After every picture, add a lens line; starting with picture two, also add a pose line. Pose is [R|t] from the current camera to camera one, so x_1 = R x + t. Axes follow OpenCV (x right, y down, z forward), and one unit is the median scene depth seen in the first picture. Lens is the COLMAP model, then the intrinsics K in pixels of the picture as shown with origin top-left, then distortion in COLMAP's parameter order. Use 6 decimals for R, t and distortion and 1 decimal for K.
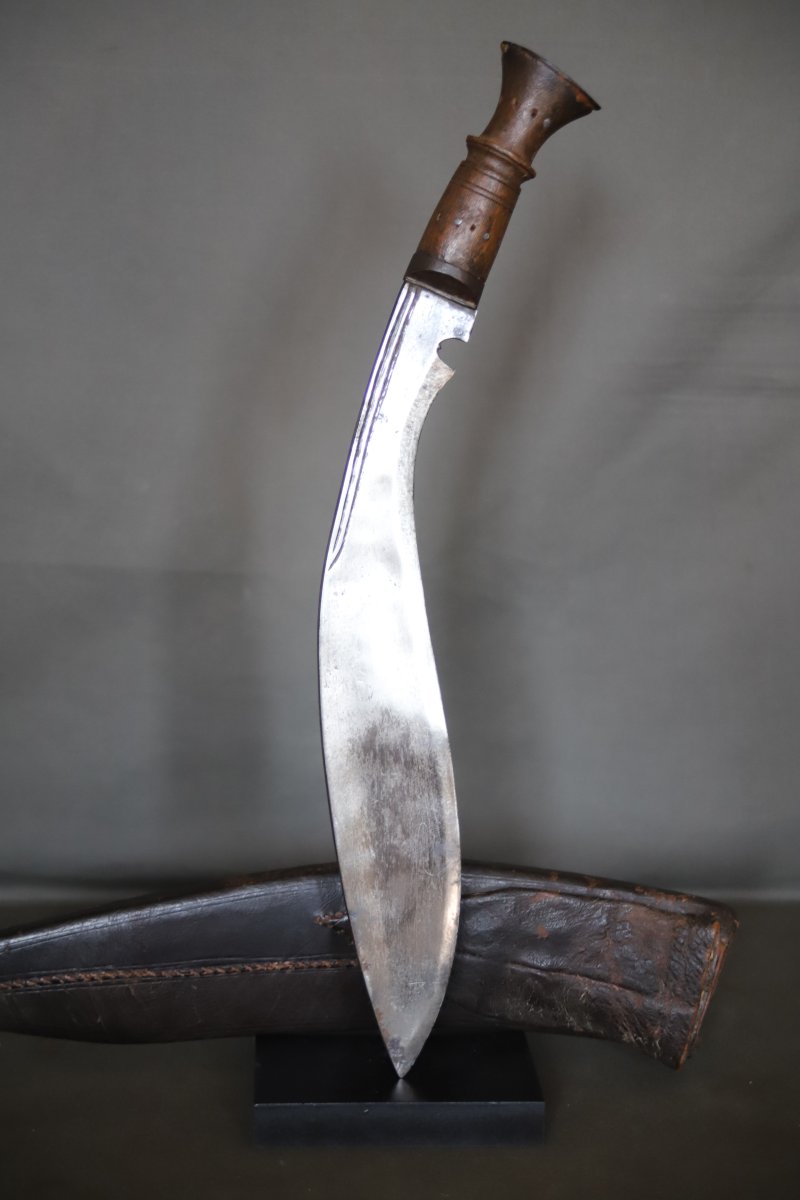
lens RADIAL K [[2516.9, 0, 400.0], [0, 2516.9, 600.0], [0, 0, 1]] dist [0.199313, 0.340829]
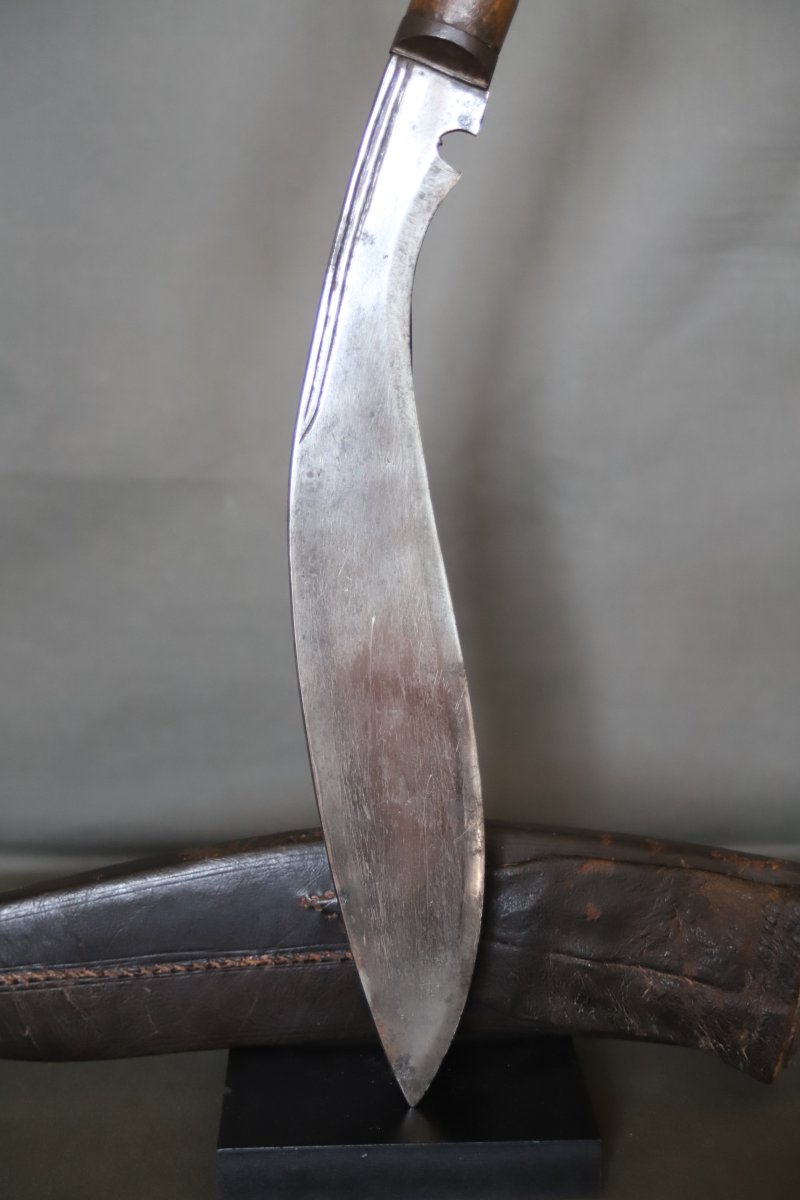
lens RADIAL K [[1972.5, 0, 400.0], [0, 1972.5, 600.0], [0, 0, 1]] dist [0.079397, 0.017610]
pose [[0.999190, -0.021586, -0.033965, 0.020485], [0.021732, 0.999756, 0.003940, 0.032930], [0.033871, -0.004675, 0.999415, 0.402335]]
